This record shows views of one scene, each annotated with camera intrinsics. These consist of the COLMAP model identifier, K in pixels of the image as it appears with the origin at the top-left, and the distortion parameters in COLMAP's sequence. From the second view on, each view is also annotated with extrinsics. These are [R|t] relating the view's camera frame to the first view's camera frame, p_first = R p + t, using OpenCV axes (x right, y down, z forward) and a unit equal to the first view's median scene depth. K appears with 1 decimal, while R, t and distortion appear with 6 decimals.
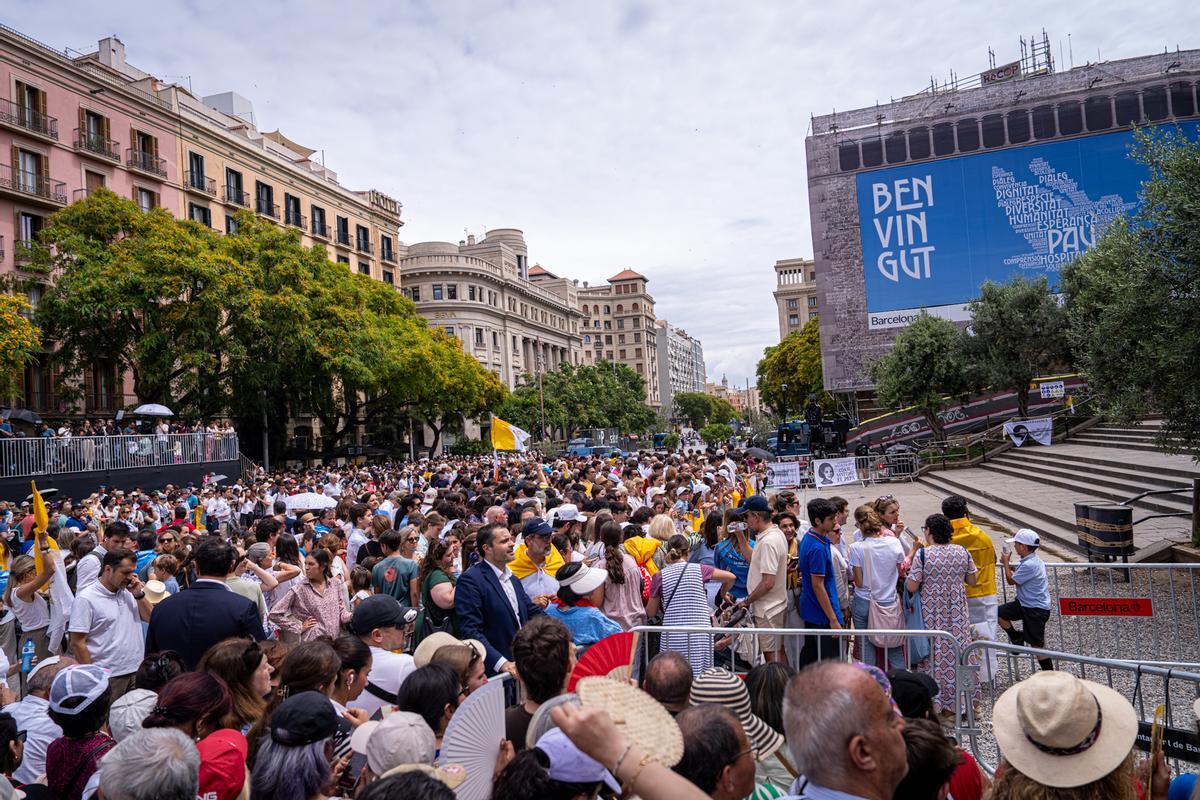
lens RADIAL K [[803.3, 0, 593.2], [0, 803.3, 405.6], [0, 0, 1]] dist [-0.004199, 0.003870]
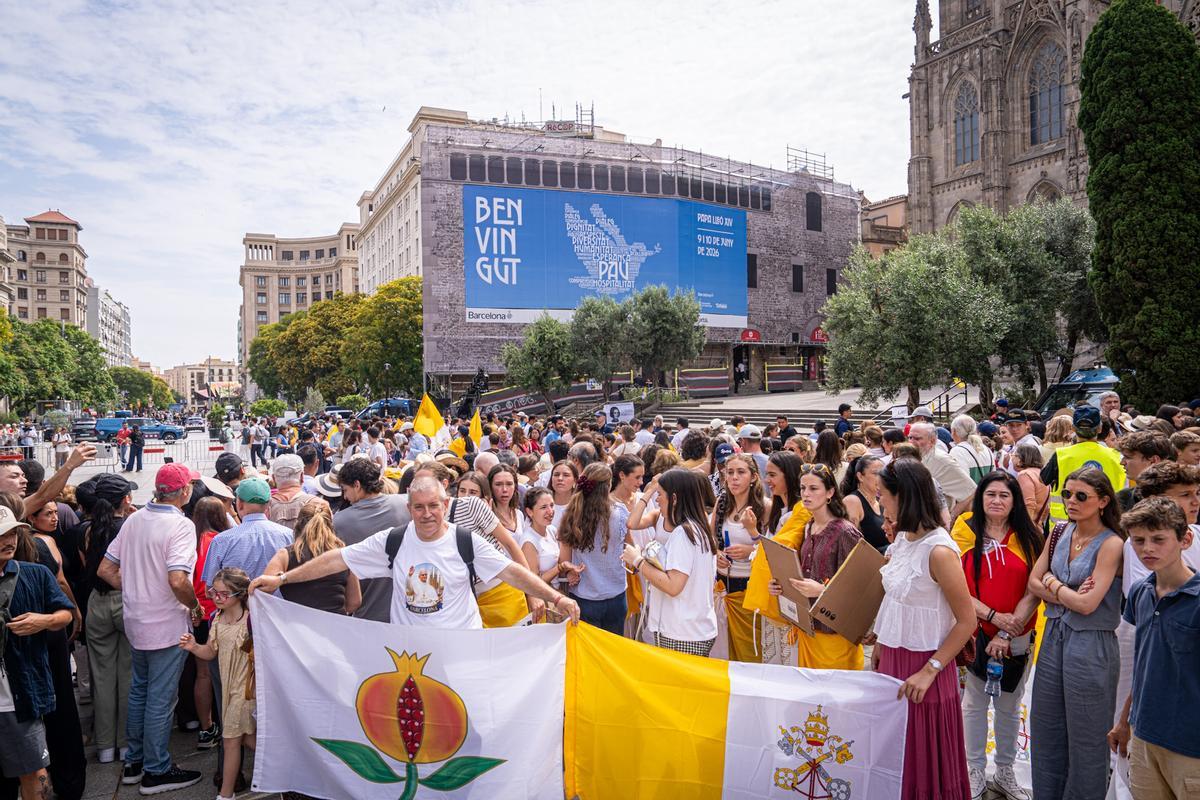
lens RADIAL K [[832.9, 0, 587.4], [0, 832.9, 400.1], [0, 0, 1]] dist [0.001998, 0.002675]
pose [[0.779352, 0.051166, 0.624494, -0.260891], [-0.054671, 0.998412, -0.013574, 0.023727], [-0.624197, -0.023563, 0.780912, -0.041991]]
